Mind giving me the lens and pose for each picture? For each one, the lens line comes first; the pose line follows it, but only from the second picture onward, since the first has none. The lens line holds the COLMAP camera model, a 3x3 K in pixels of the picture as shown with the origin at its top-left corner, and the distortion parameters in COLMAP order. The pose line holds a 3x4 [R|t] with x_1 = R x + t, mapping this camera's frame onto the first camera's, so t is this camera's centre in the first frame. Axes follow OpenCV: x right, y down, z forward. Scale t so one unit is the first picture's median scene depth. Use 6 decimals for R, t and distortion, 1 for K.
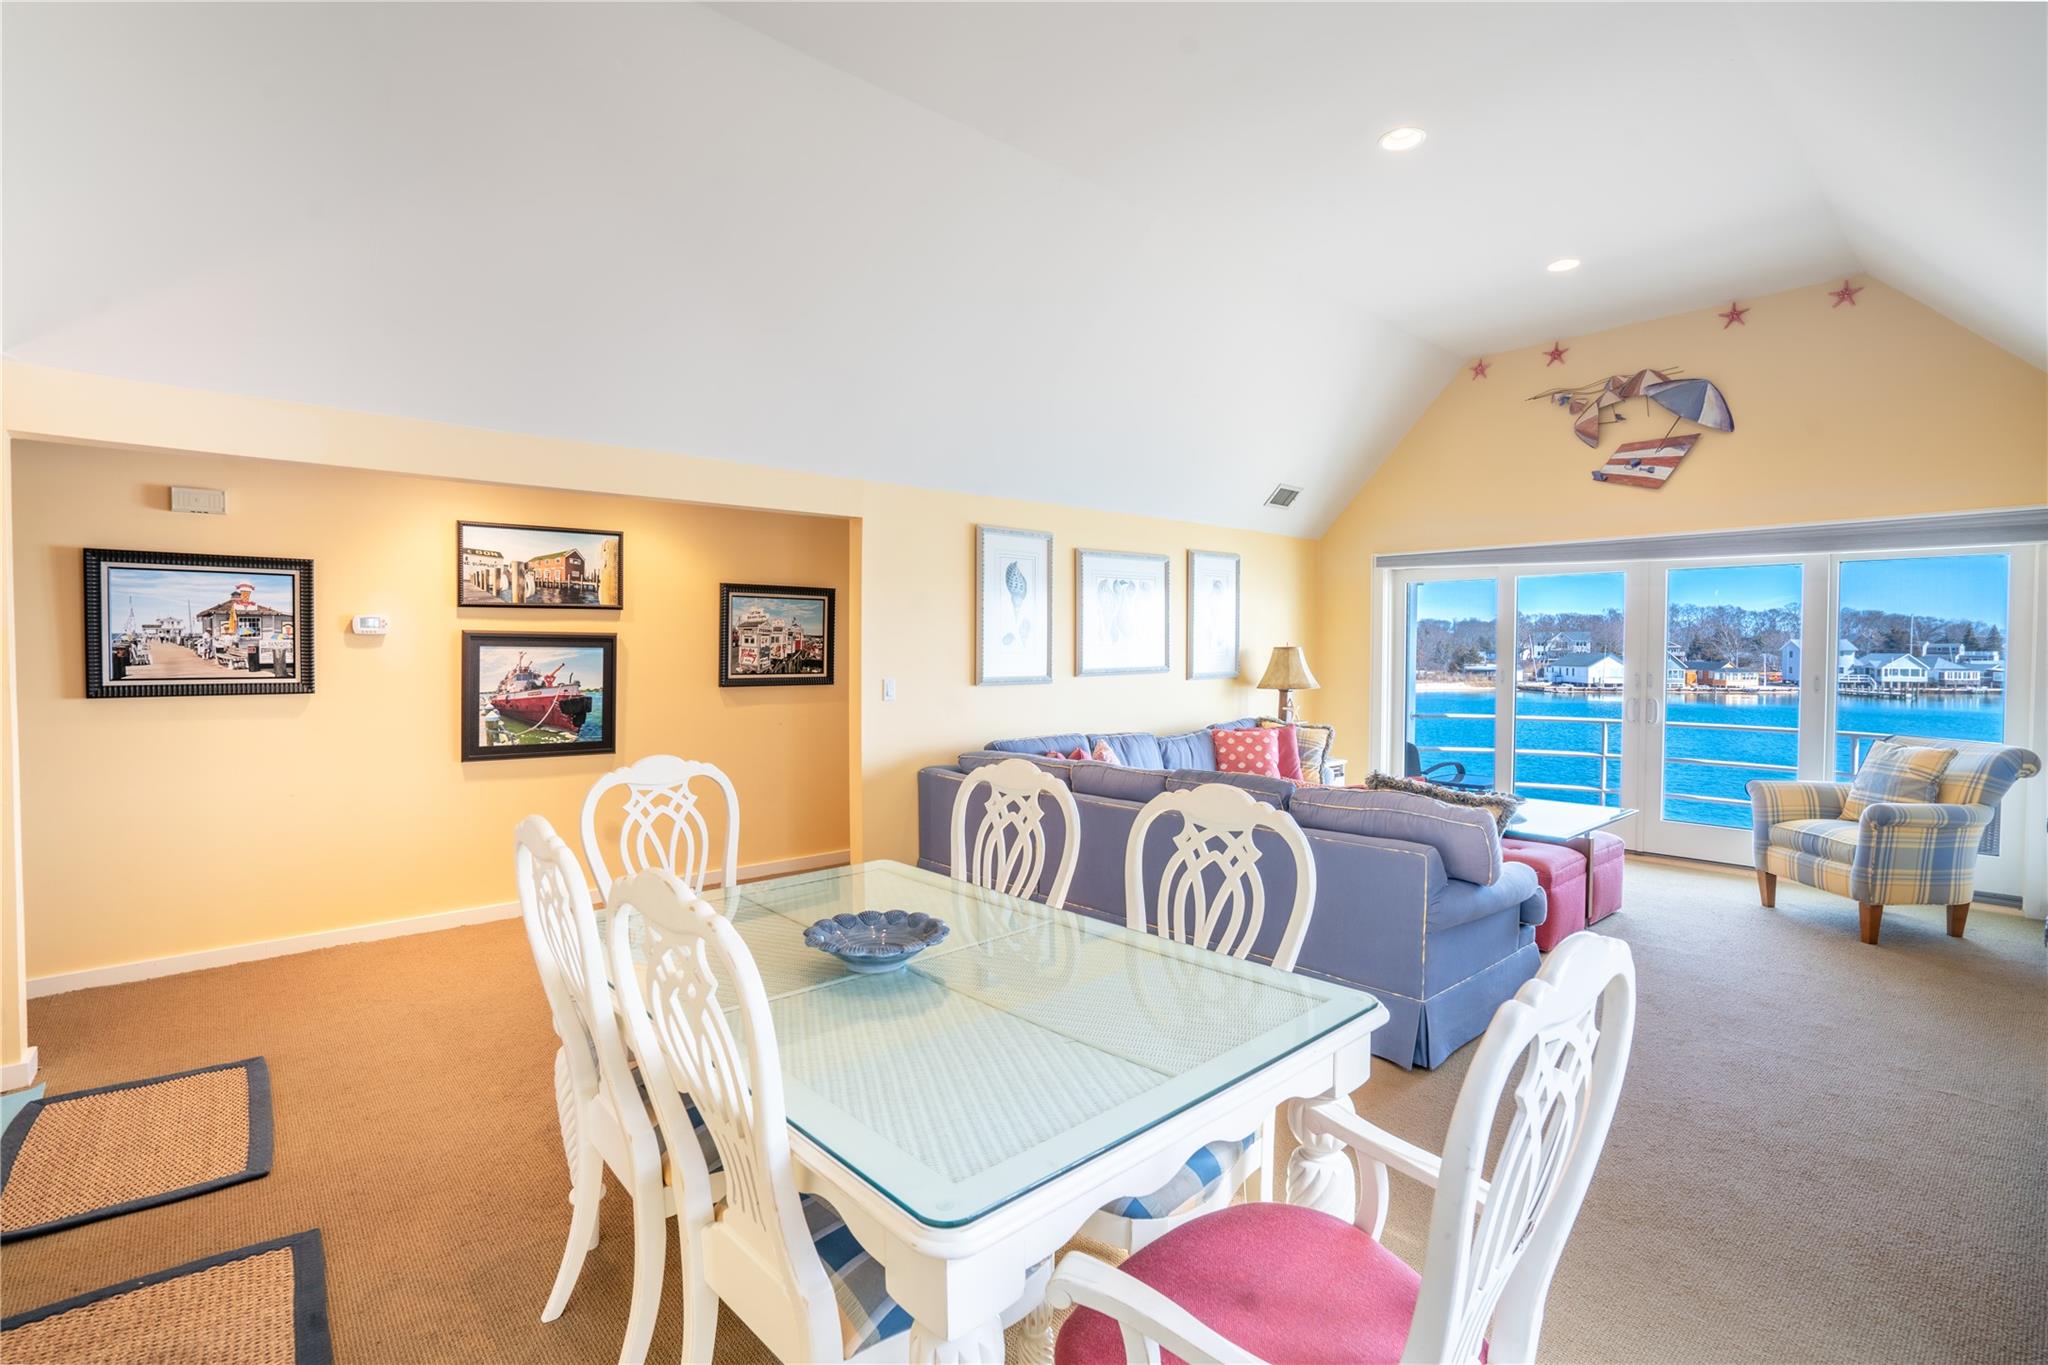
lens RADIAL K [[953.2, 0, 1014.6], [0, 953.2, 680.5], [0, 0, 1]] dist [0.001548, 0.000321]
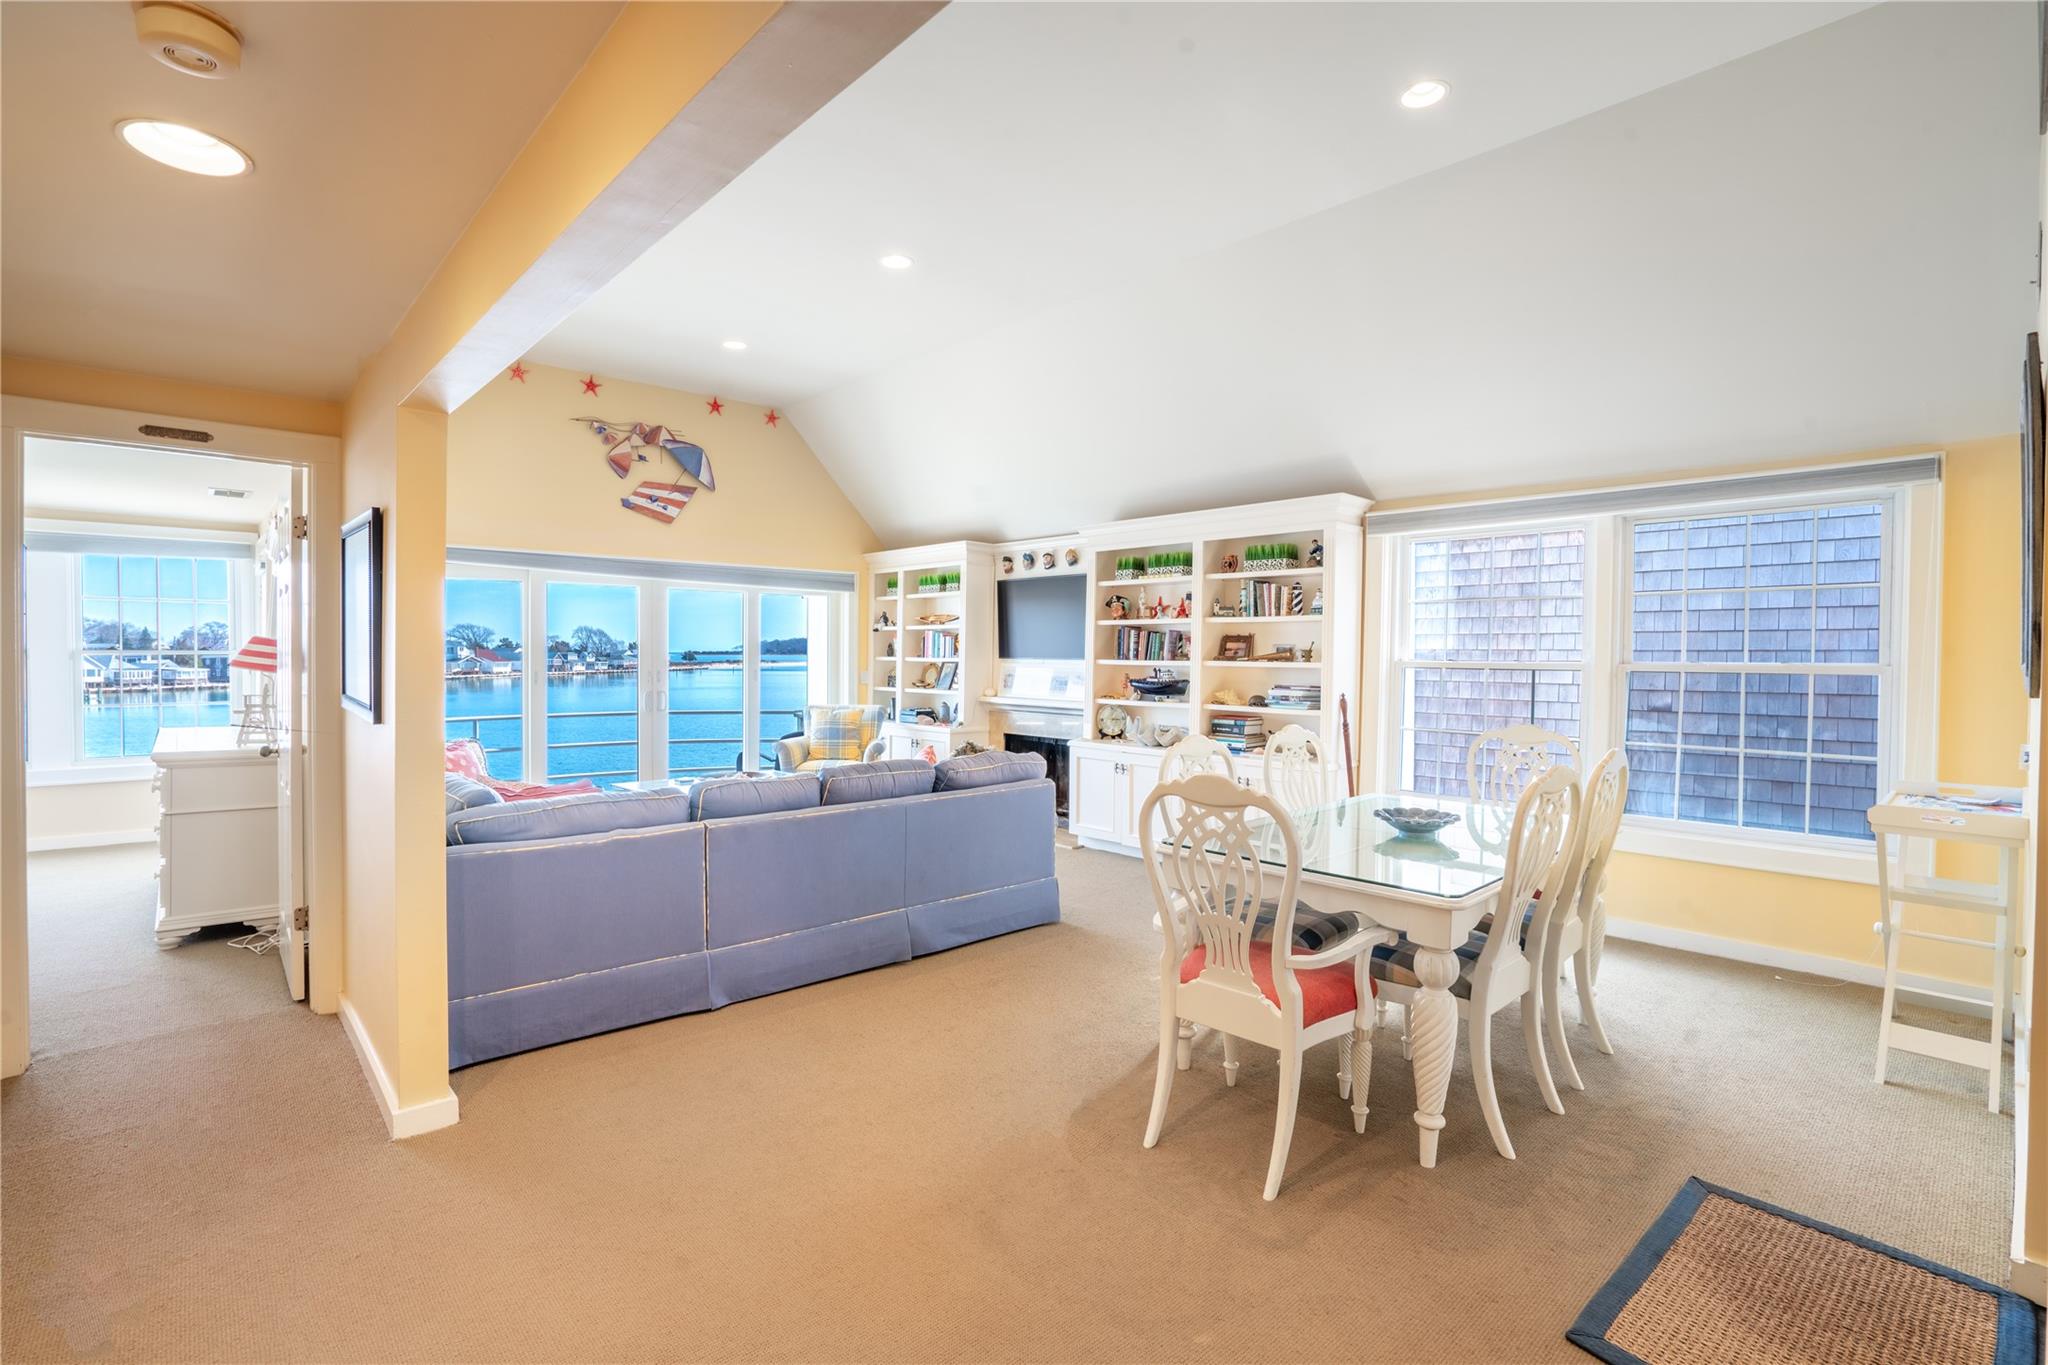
lens RADIAL K [[922.8, 0, 1022.6], [0, 922.8, 669.0], [0, 0, 1]] dist [-0.002413, -0.000068]
pose [[0.013080, -0.021189, 0.999690, -0.531441], [0.032969, 0.999241, 0.020748, -0.018574], [-0.999371, 0.032687, 0.013769, 0.515376]]
